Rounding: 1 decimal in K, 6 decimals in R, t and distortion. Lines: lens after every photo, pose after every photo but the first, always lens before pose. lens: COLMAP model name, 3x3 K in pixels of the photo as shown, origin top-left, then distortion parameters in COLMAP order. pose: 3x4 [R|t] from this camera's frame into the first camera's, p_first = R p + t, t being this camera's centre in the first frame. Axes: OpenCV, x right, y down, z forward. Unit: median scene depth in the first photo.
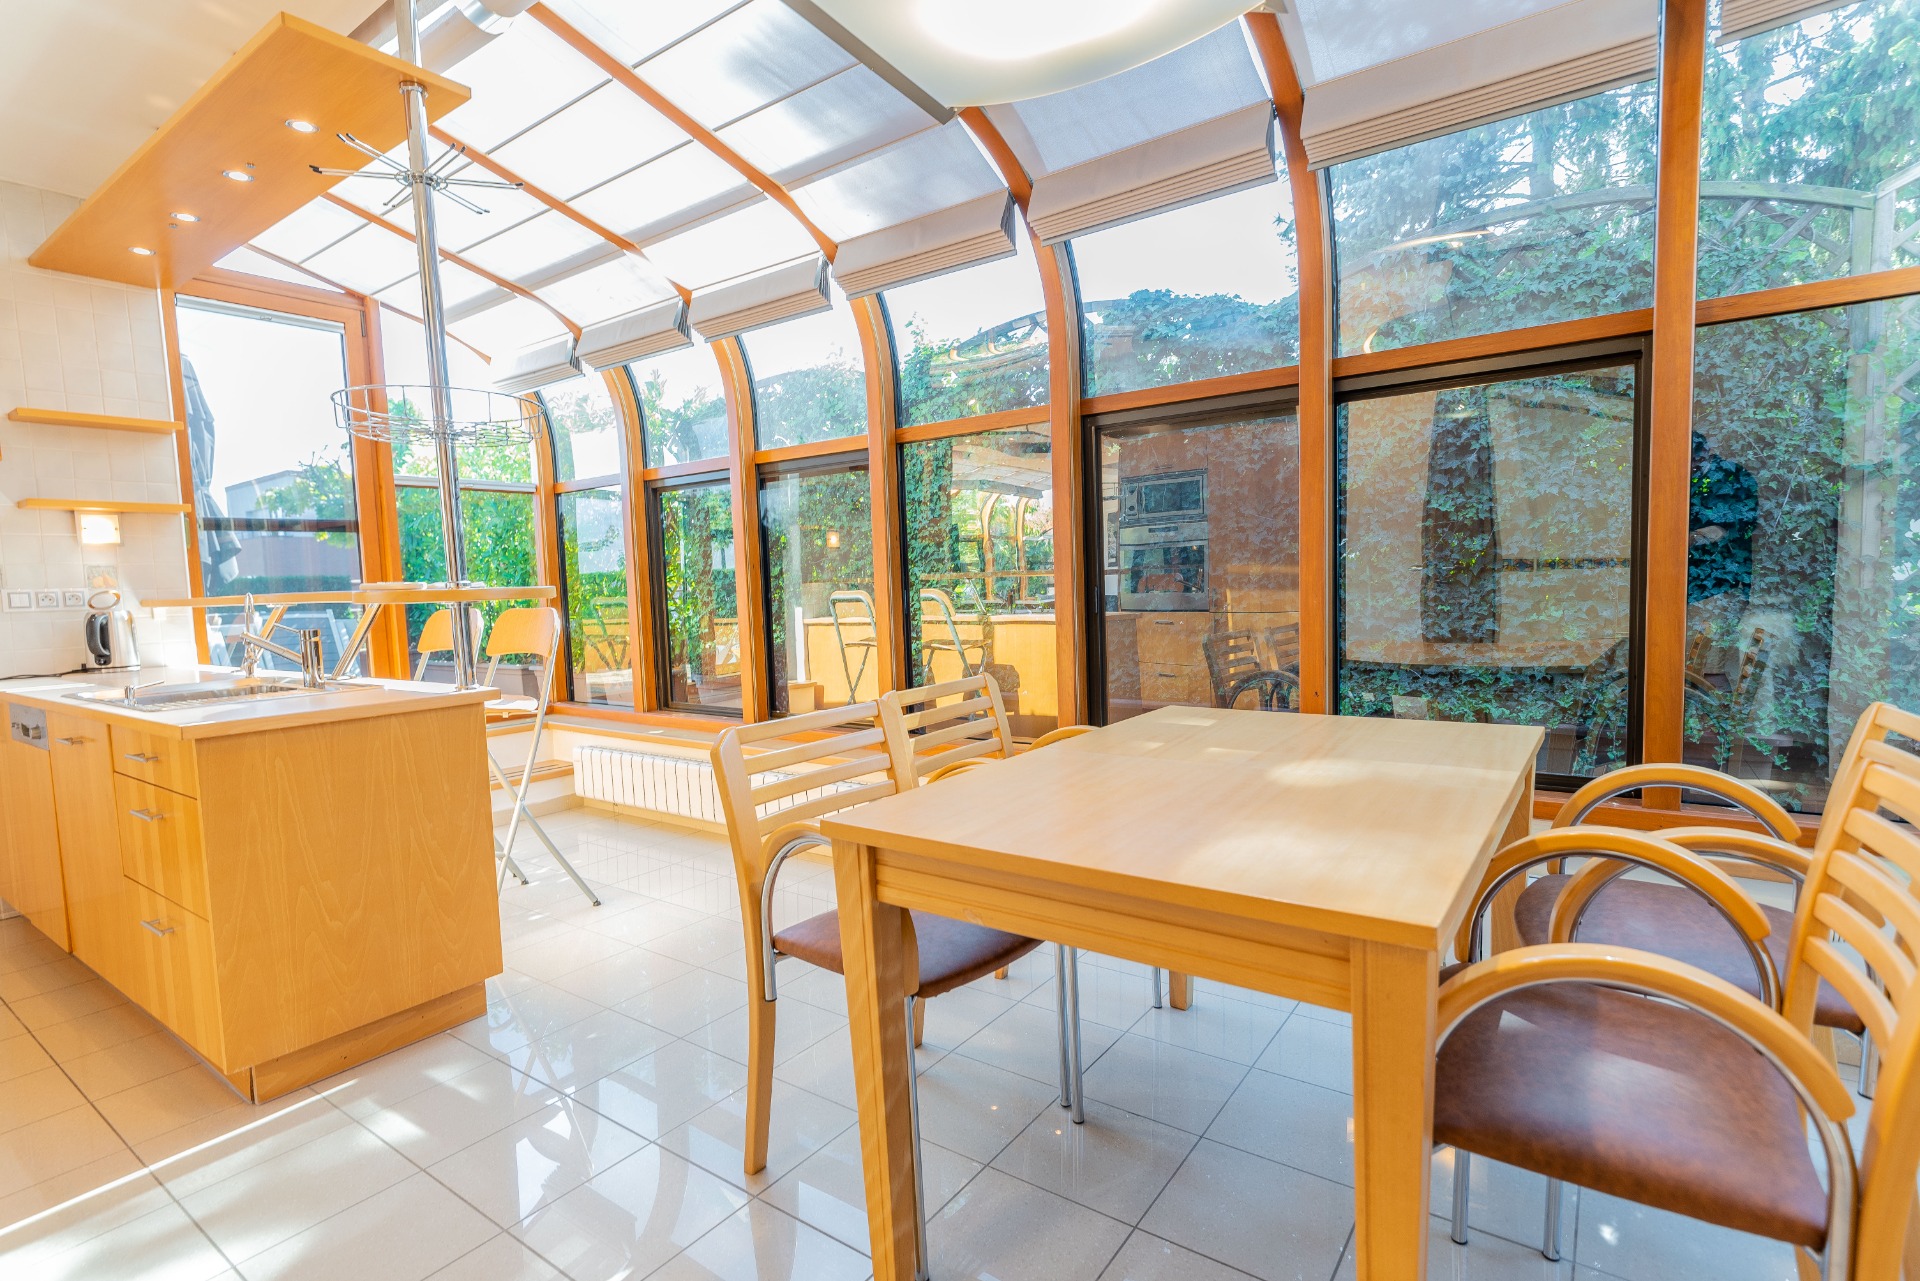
lens RADIAL K [[924.5, 0, 955.9], [0, 924.5, 642.4], [0, 0, 1]] dist [0.001212, -0.000832]
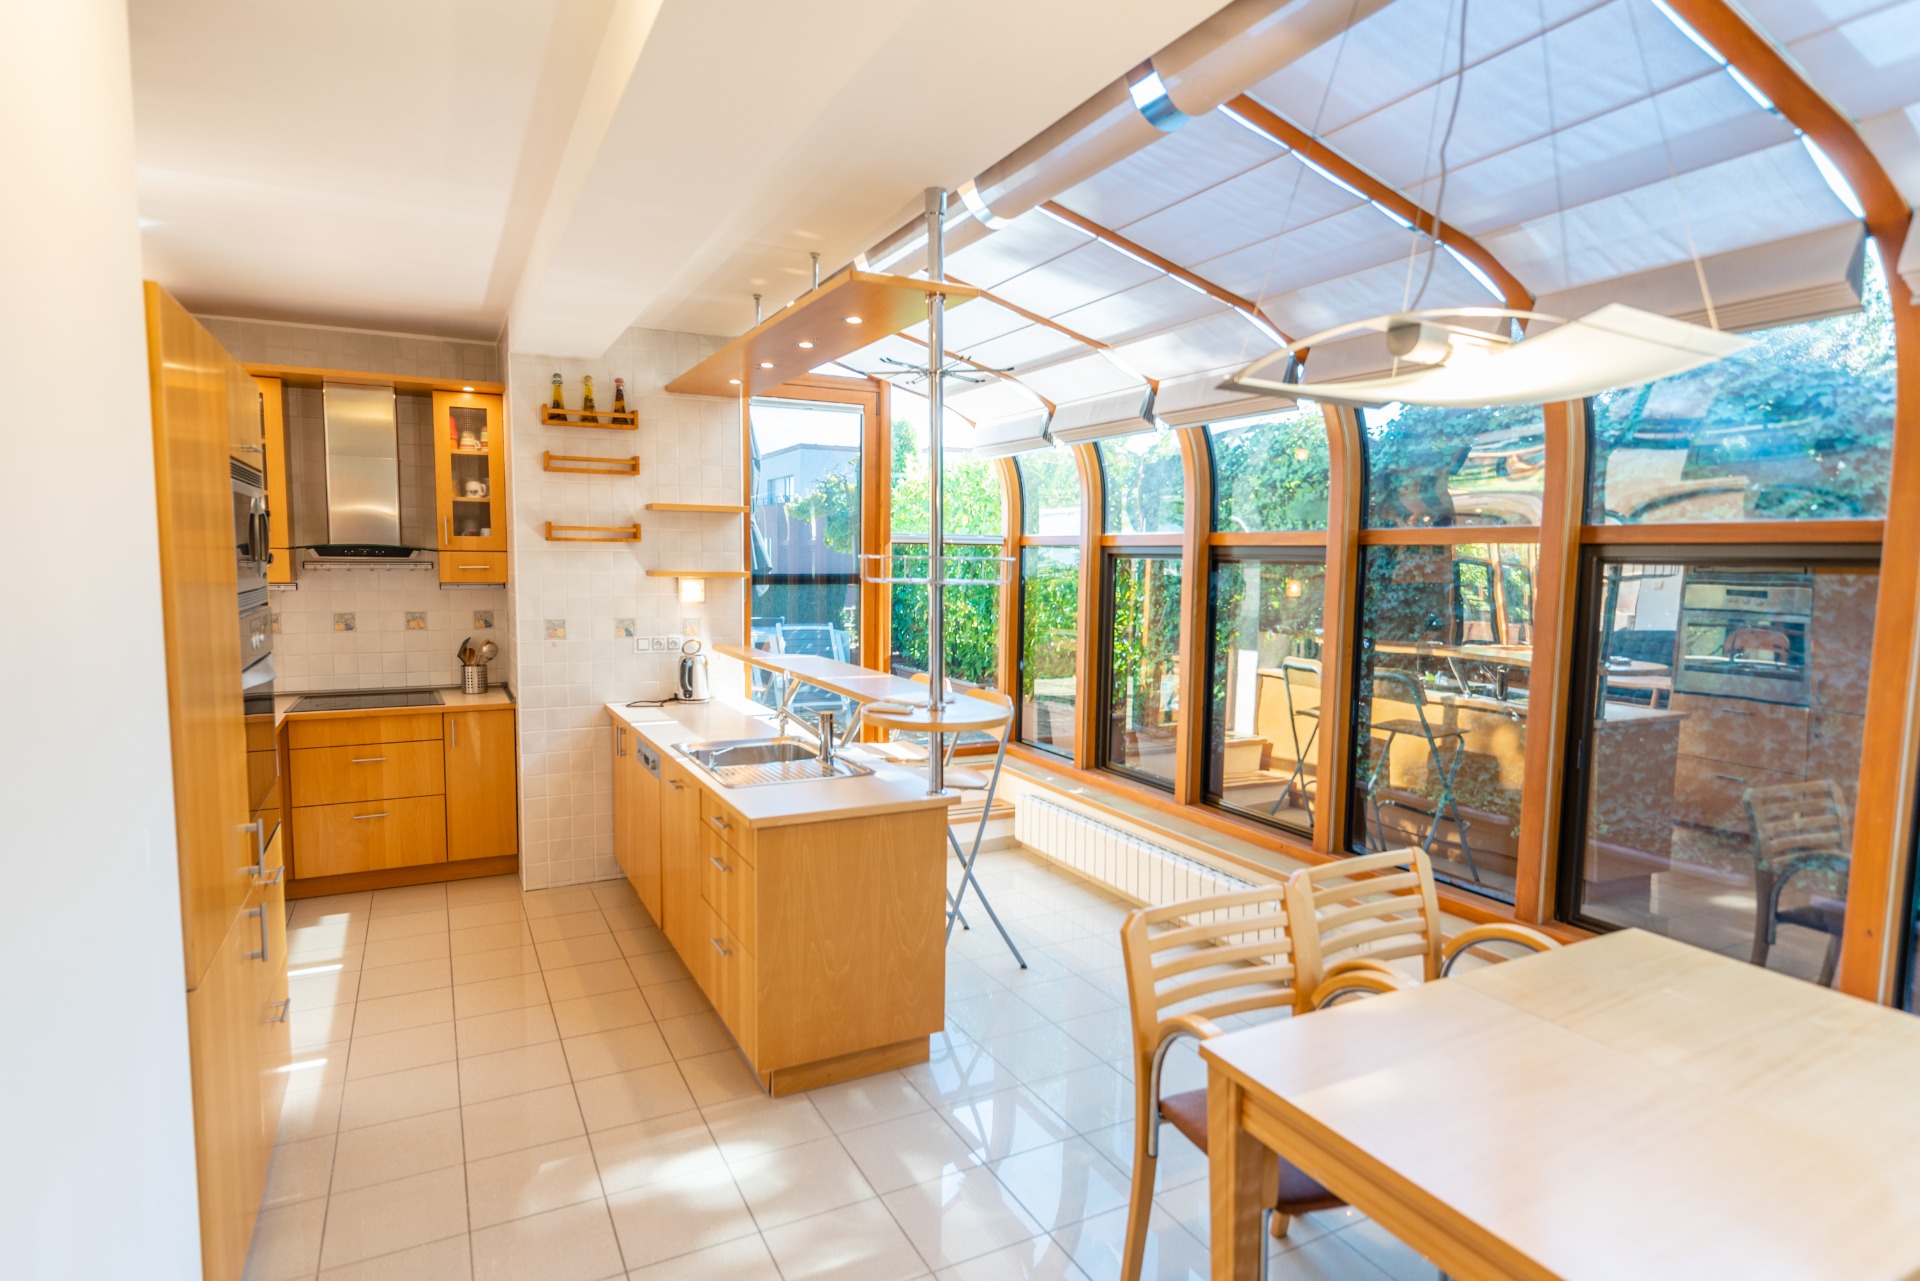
lens RADIAL K [[1023.7, 0, 960.1], [0, 1023.7, 646.1], [0, 0, 1]] dist [0.003792, -0.002858]
pose [[0.893571, 0.088522, -0.440109, 0.041060], [-0.078984, 0.996074, 0.039982, -0.125361], [0.441920, -0.000965, 0.897054, -0.110358]]
